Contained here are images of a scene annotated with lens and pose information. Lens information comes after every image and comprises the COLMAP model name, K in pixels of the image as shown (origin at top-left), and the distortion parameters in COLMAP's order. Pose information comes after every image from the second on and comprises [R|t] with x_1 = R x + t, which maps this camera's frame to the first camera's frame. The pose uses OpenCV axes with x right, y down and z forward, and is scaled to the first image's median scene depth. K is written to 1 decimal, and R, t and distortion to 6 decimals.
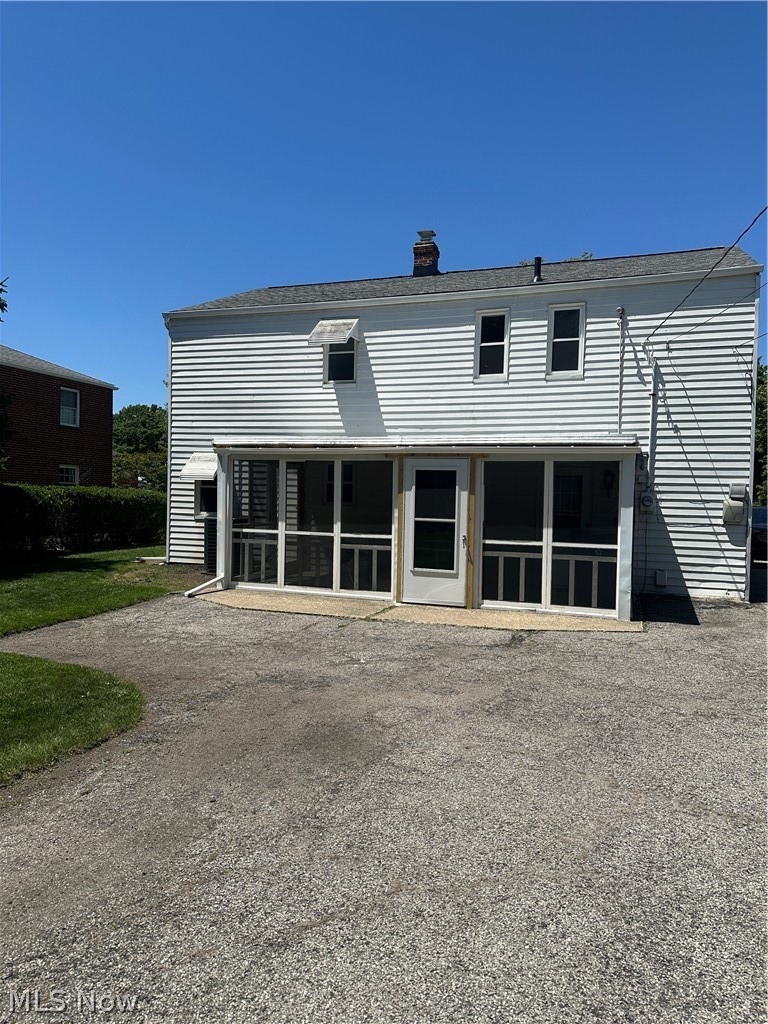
lens RADIAL K [[718.8, 0, 384.0], [0, 718.8, 512.0], [0, 0, 1]] dist [0.045845, -0.007501]
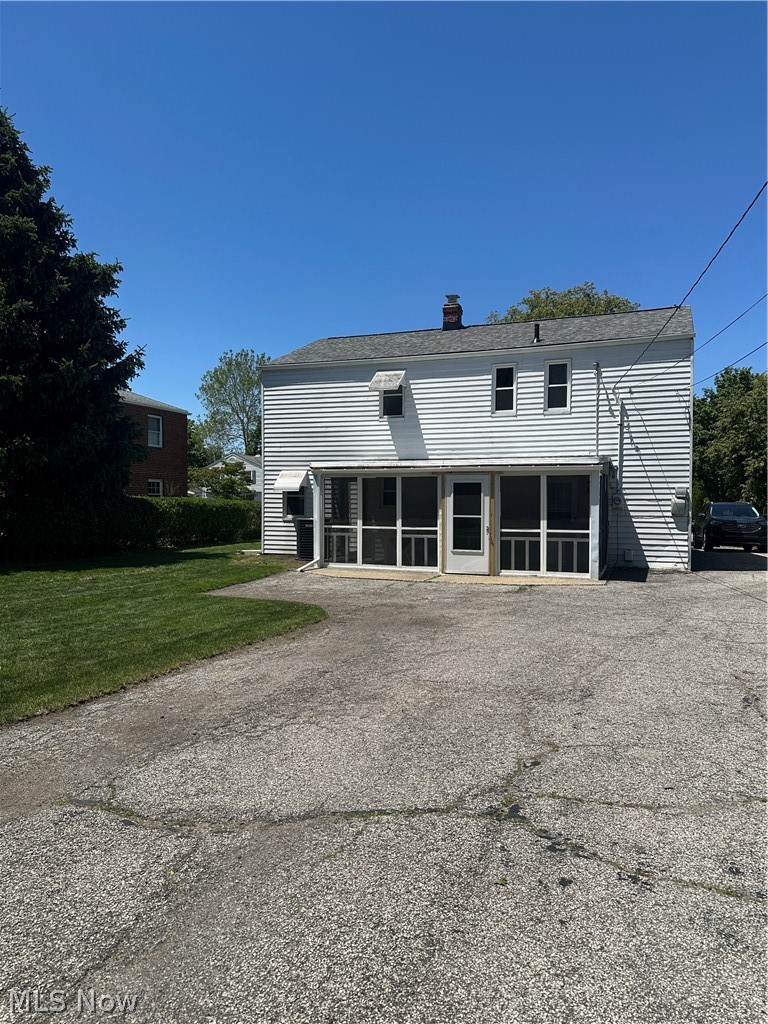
lens RADIAL K [[718.8, 0, 384.0], [0, 718.8, 512.0], [0, 0, 1]] dist [0.045845, -0.007501]
pose [[0.999480, -0.019139, -0.025948, -0.052936], [0.019032, 0.999809, -0.004367, 0.004523], [0.026026, 0.003871, 0.999654, -0.413487]]
